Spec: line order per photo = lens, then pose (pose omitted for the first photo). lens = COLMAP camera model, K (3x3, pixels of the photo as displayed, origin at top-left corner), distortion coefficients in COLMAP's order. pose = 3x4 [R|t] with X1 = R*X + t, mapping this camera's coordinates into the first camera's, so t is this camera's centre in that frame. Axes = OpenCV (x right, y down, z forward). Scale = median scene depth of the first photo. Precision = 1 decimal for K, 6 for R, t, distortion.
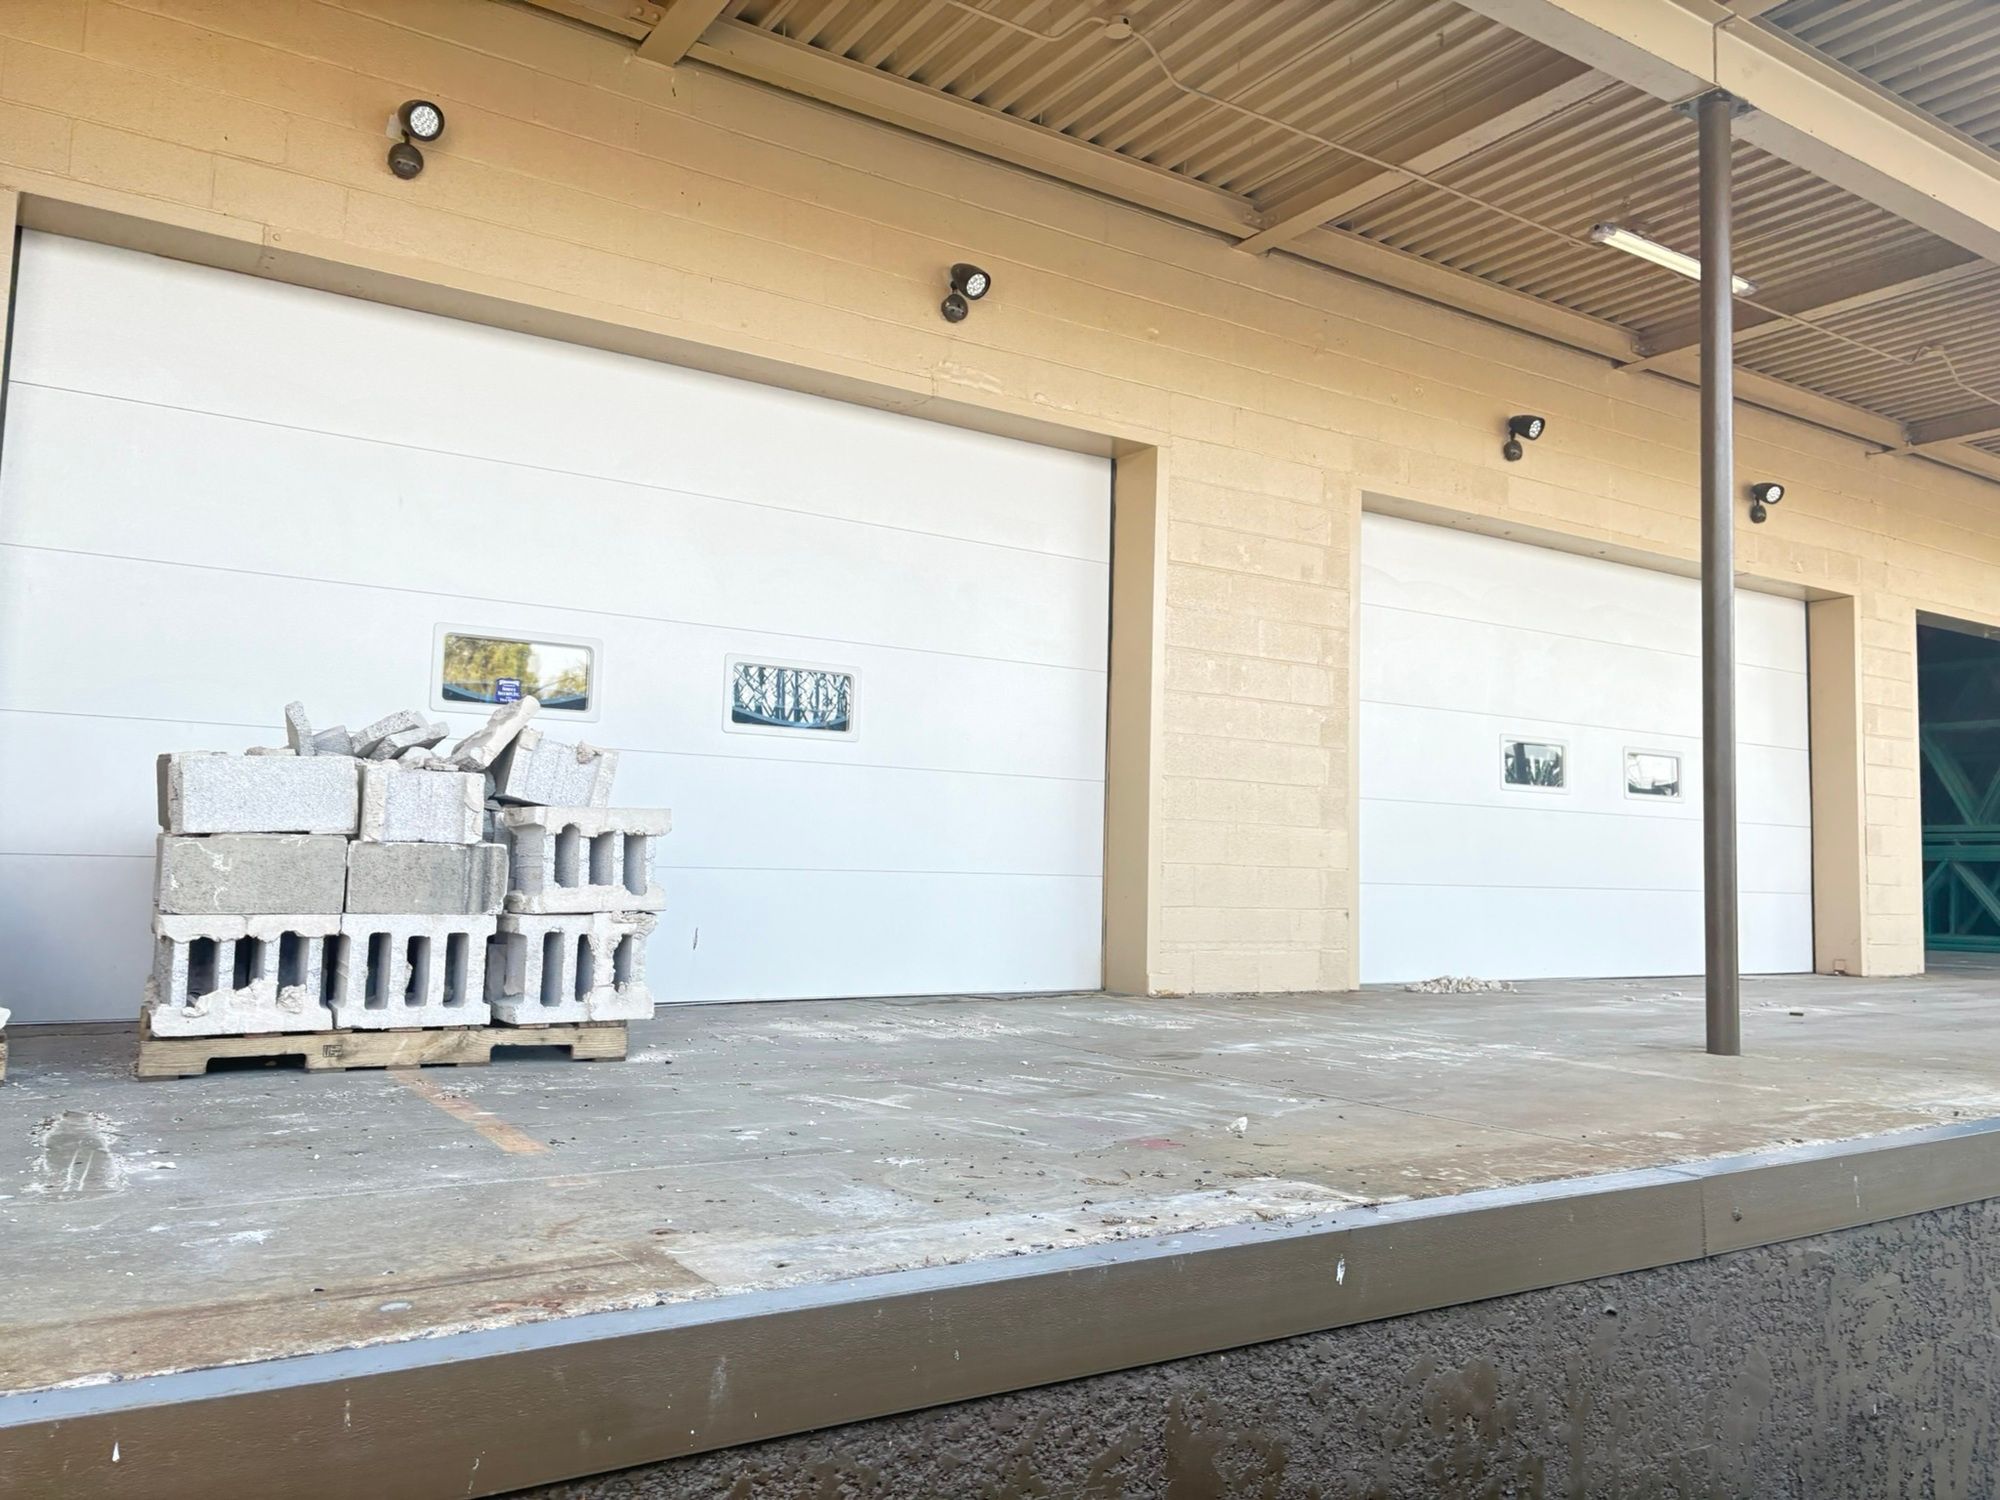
lens RADIAL K [[1506.6, 0, 977.6], [0, 1506.6, 747.1], [0, 0, 1]] dist [0.048105, -0.043752]
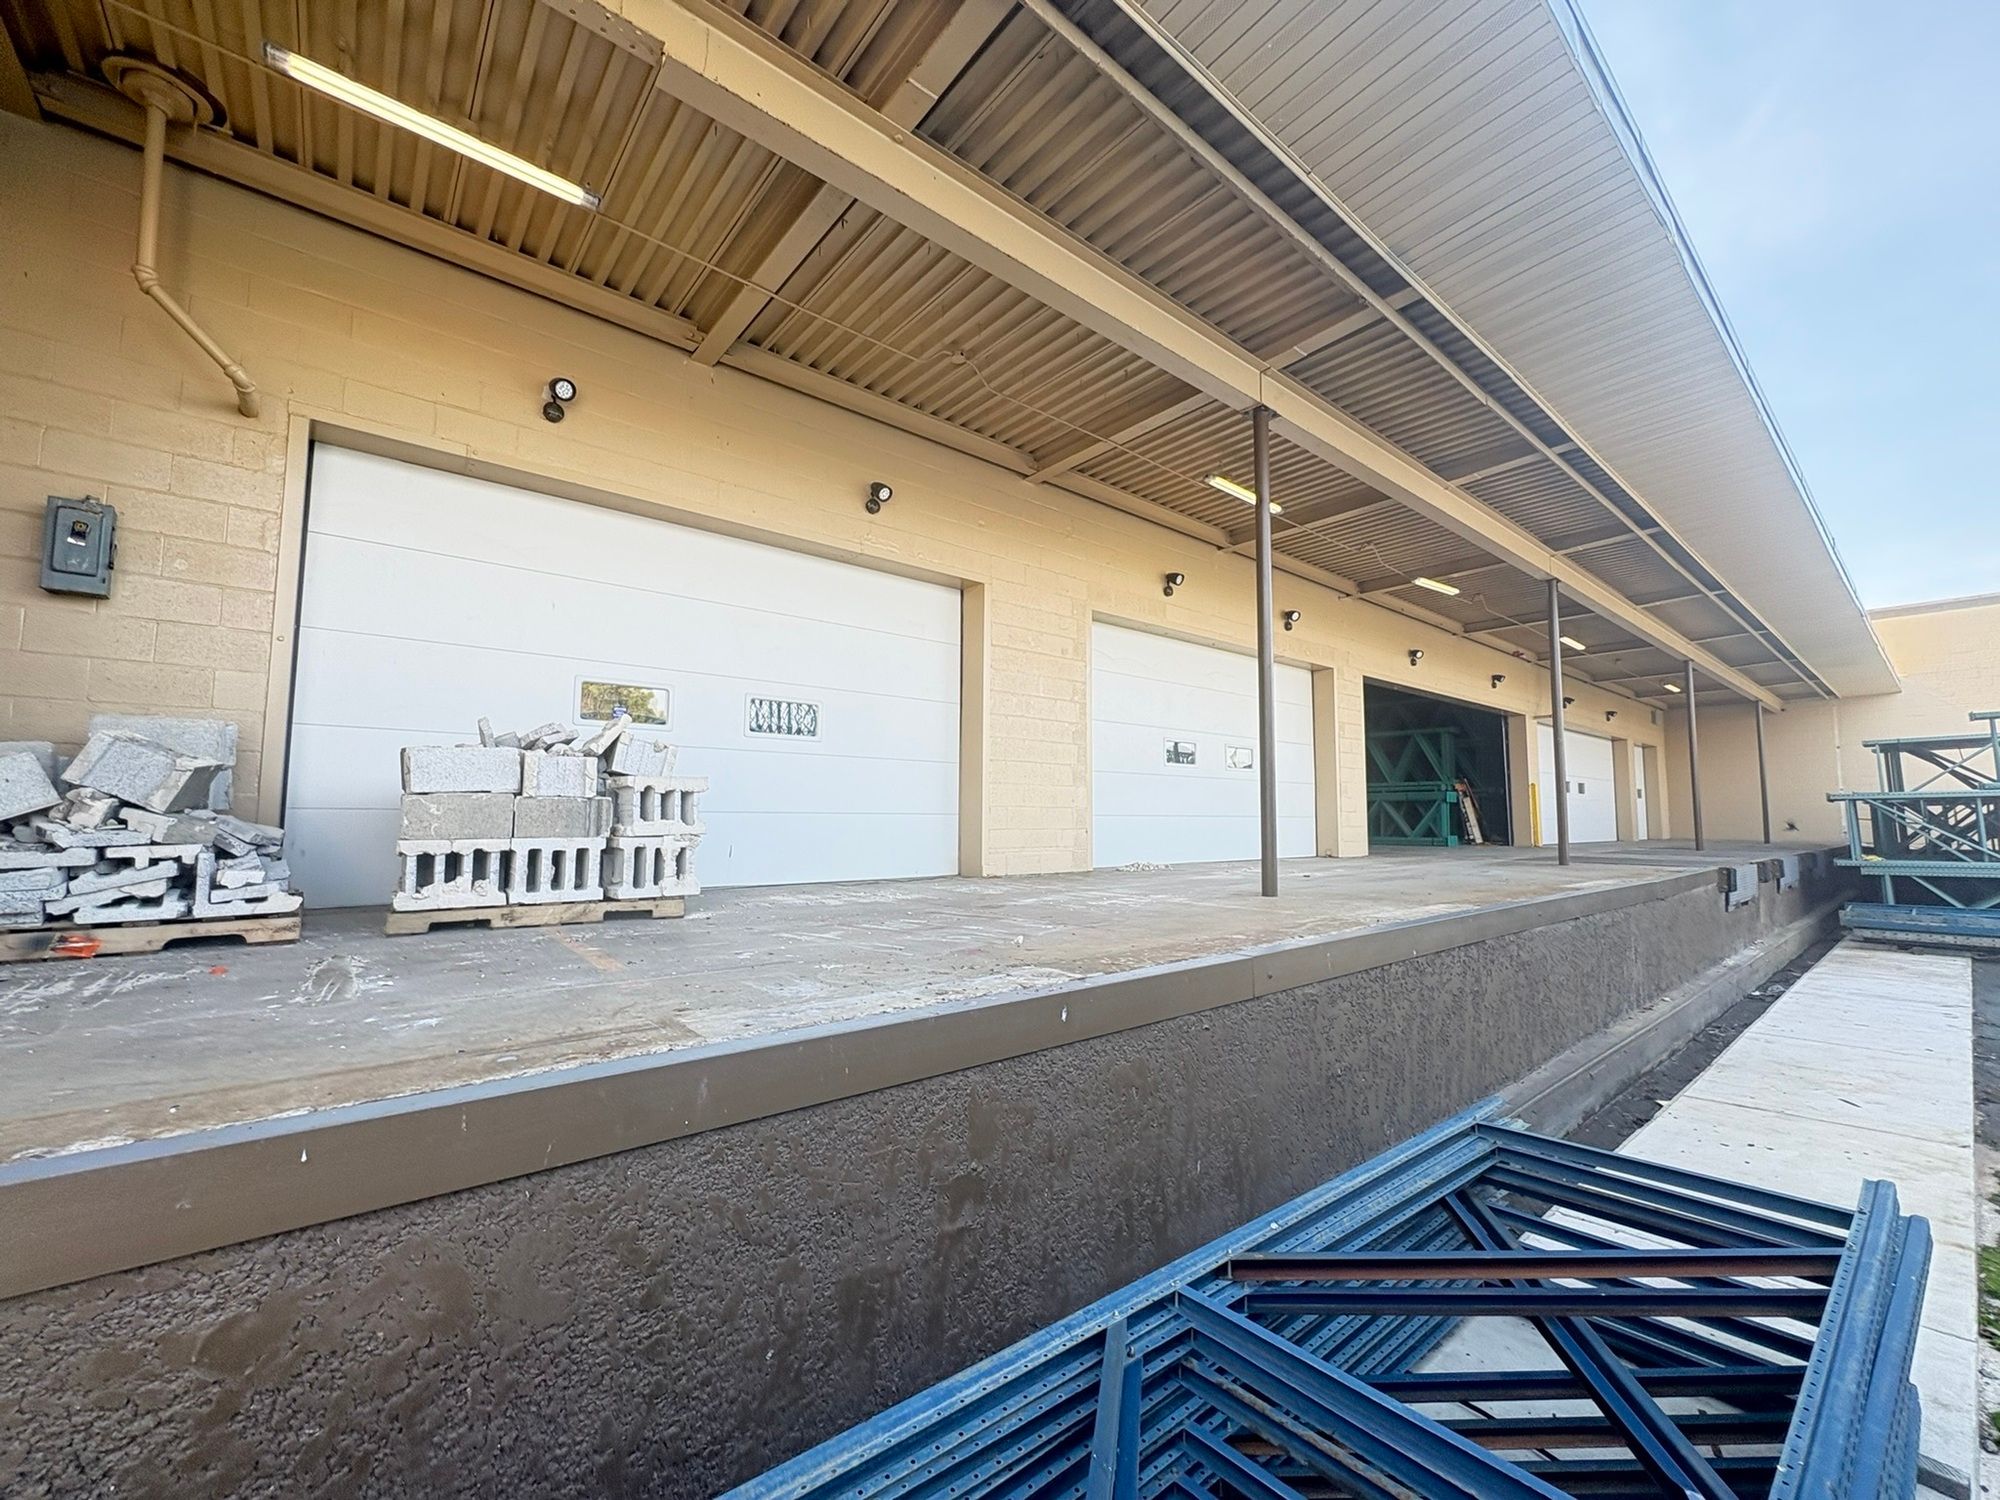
lens RADIAL K [[796.5, 0, 997.9], [0, 796.5, 752.8], [0, 0, 1]] dist [0.000181, -0.000018]
pose [[0.993017, -0.008595, 0.117656, 0.029722], [0.008340, 0.999962, 0.002653, 0.014555], [-0.117675, -0.001654, 0.993051, 0.027844]]
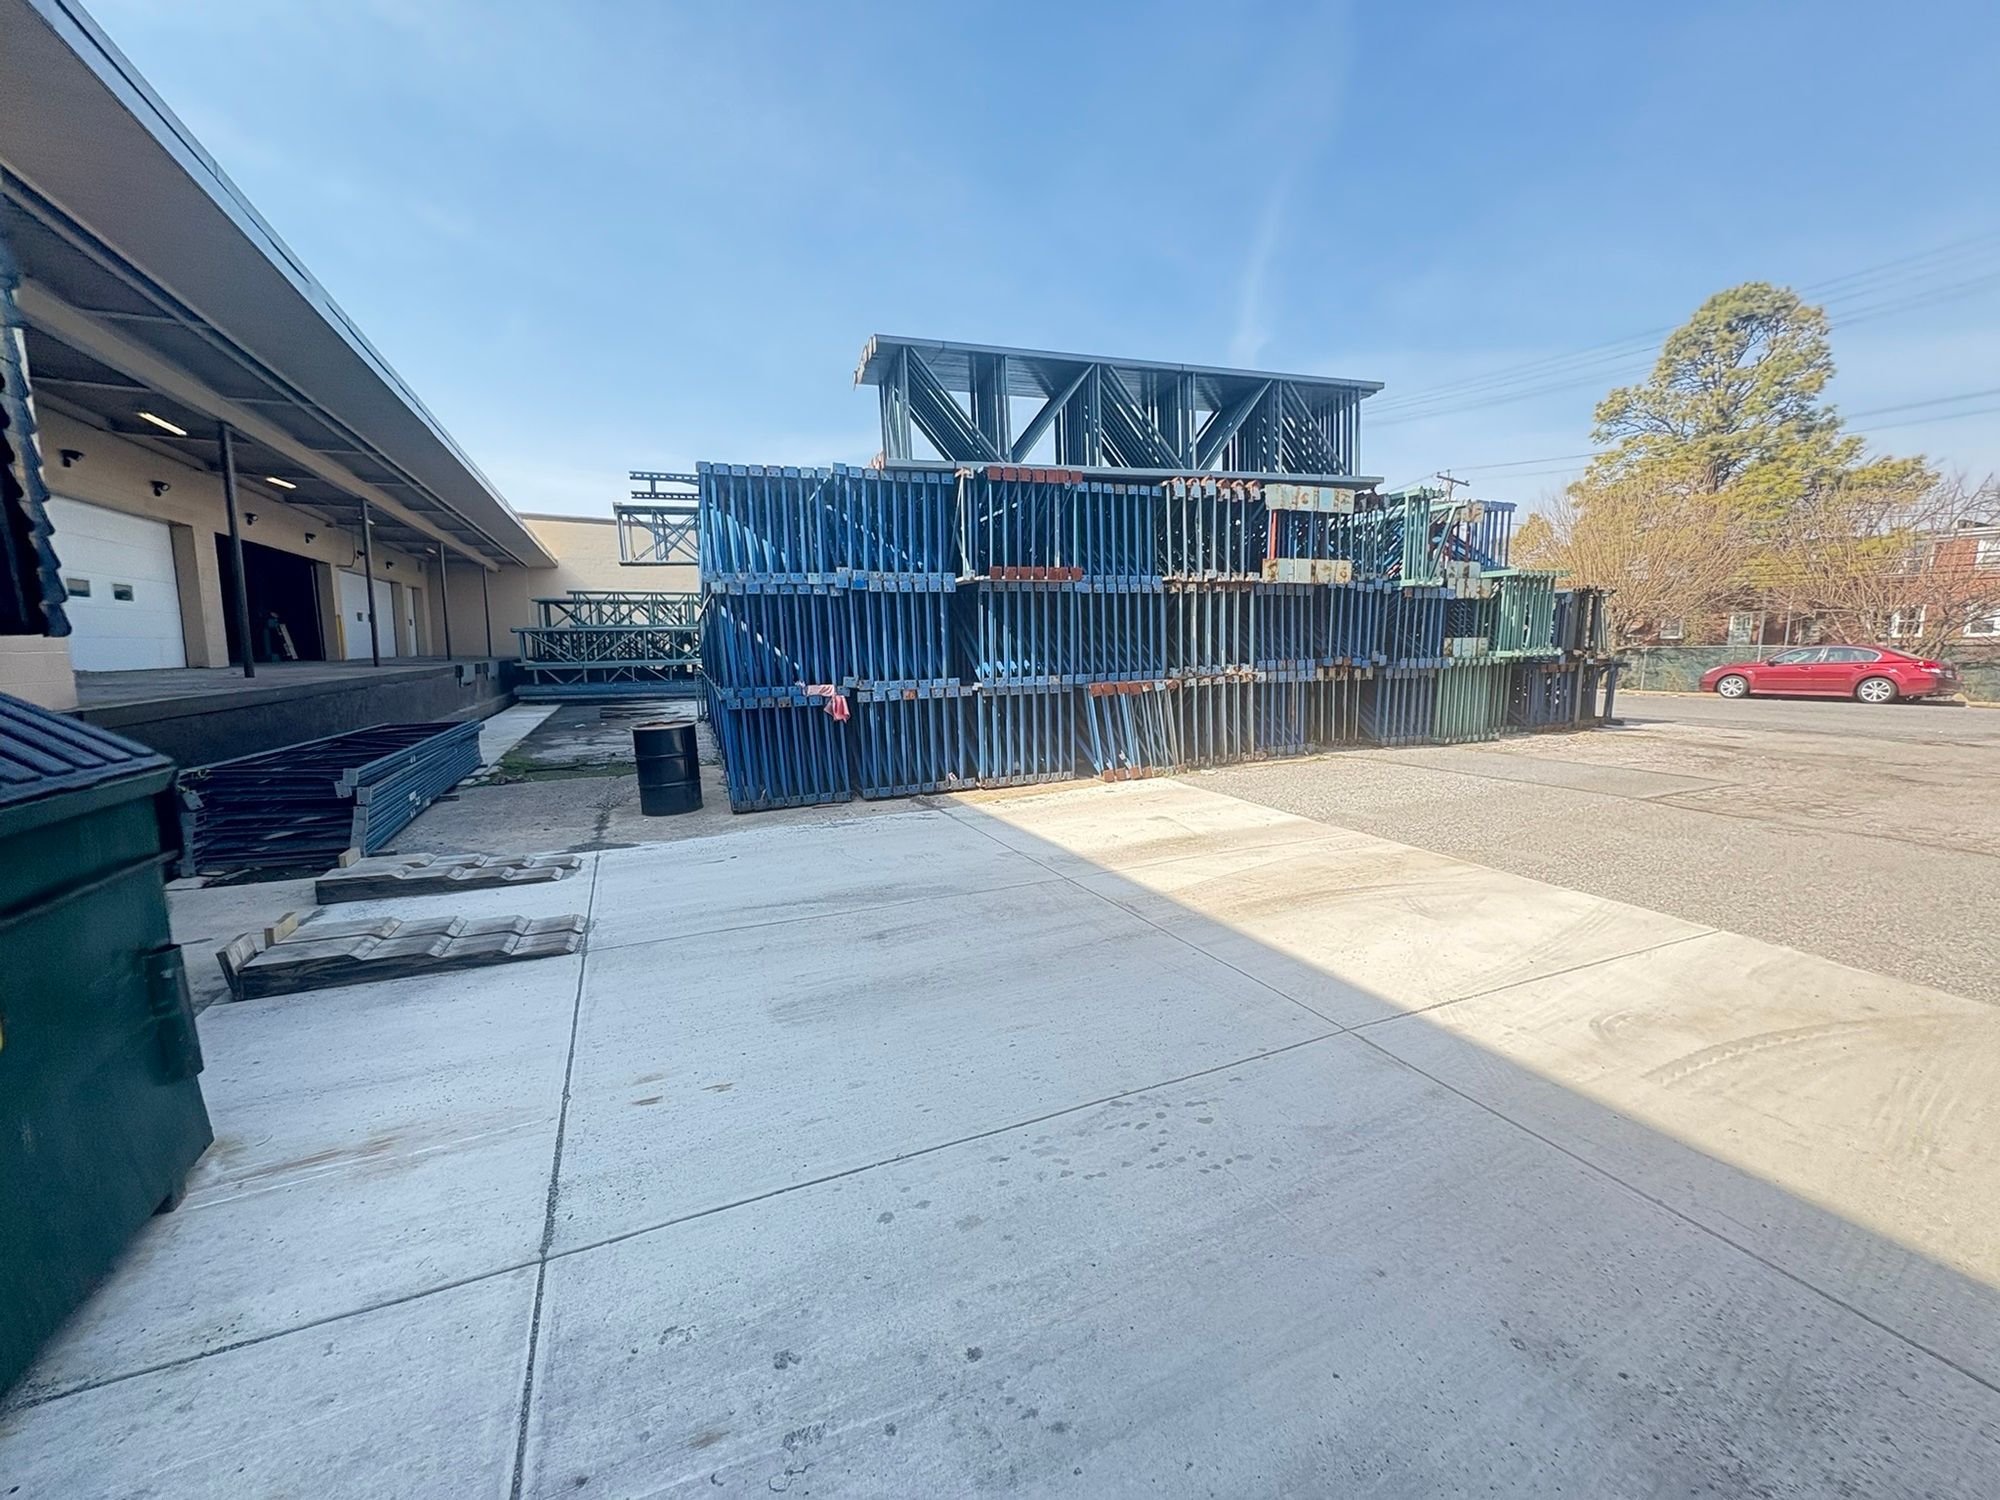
lens RADIAL K [[796.5, 0, 997.9], [0, 796.5, 752.8], [0, 0, 1]] dist [0.000181, -0.000018]
pose [[0.142196, -0.152158, 0.978074, -1.624693], [-0.083384, 0.982761, 0.165010, -0.141678], [-0.986320, -0.105020, 0.127057, -1.526173]]
